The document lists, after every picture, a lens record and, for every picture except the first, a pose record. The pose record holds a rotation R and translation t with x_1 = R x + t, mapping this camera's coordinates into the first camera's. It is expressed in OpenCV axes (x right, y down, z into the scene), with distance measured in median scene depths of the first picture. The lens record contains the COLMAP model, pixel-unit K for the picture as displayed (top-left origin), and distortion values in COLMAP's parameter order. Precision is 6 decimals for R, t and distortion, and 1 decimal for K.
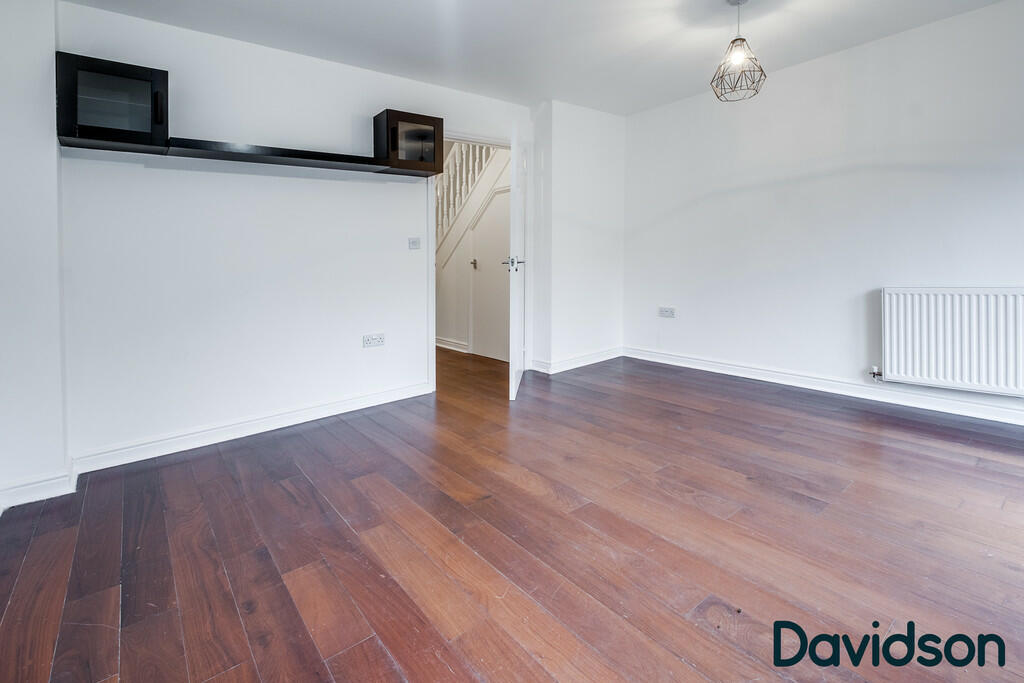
lens RADIAL K [[475.1, 0, 503.1], [0, 475.1, 319.0], [0, 0, 1]] dist [-0.001317, -0.008115]
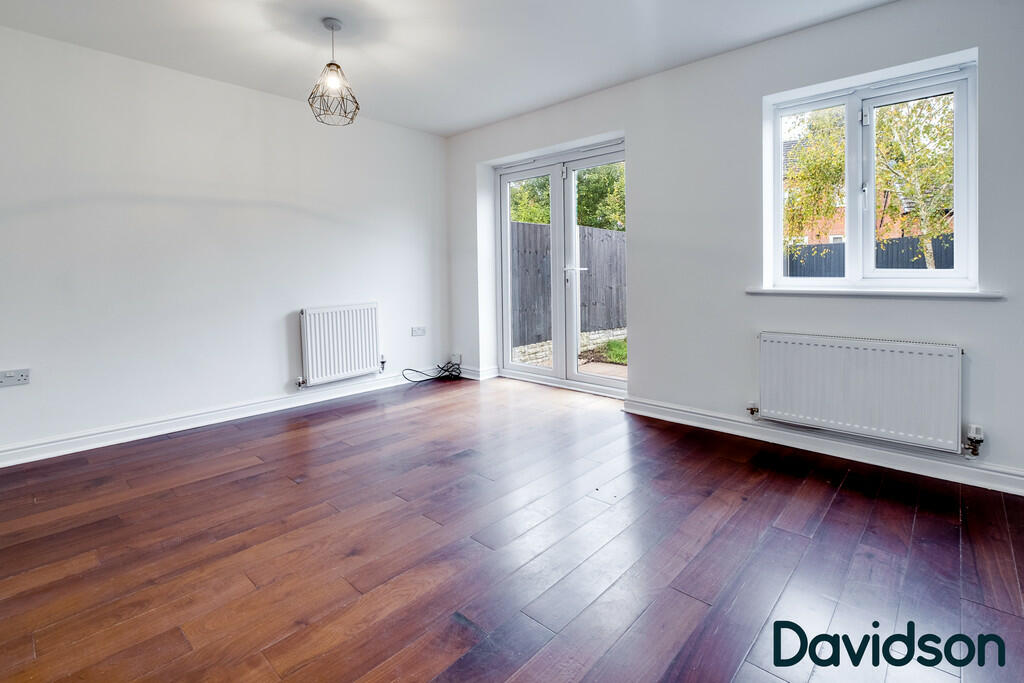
lens RADIAL K [[474.7, 0, 512.0], [0, 474.7, 341.5], [0, 0, 1]] dist [0.007868, 0.000030]
pose [[-0.159880, -0.105280, 0.981506, -0.617712], [0.138203, 0.982116, 0.127858, -0.089480], [-0.977414, 0.156089, -0.142471, 0.862872]]
